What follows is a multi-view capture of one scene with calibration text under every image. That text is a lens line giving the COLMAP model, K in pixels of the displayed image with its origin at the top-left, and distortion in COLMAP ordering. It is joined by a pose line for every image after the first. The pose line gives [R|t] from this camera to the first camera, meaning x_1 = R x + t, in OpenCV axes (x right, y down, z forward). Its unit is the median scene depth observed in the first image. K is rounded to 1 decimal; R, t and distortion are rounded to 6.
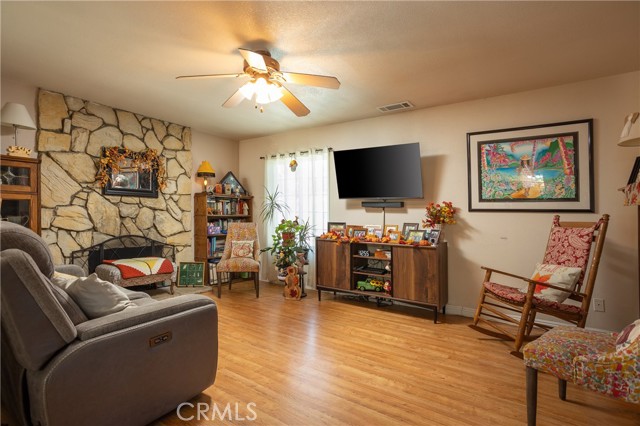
lens RADIAL K [[312.3, 0, 319.0], [0, 312.3, 208.9], [0, 0, 1]] dist [-0.002187, 0.000037]
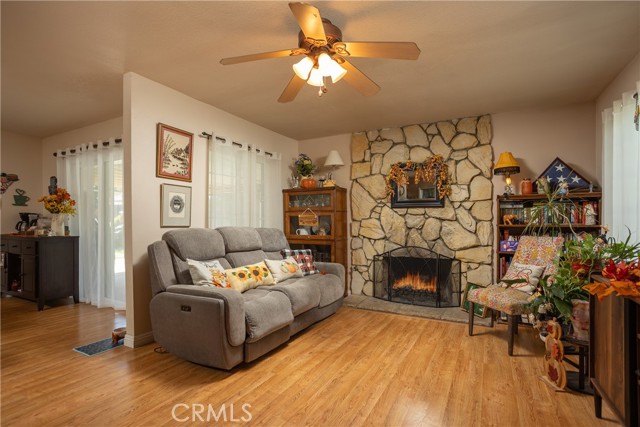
lens RADIAL K [[334.9, 0, 322.4], [0, 334.9, 228.2], [0, 0, 1]] dist [-0.001838, 0.000017]
pose [[0.121946, 0.002834, -0.992533, 0.434205], [0.023518, 0.999707, 0.005744, 0.013585], [0.992258, -0.024043, 0.121844, 0.553626]]
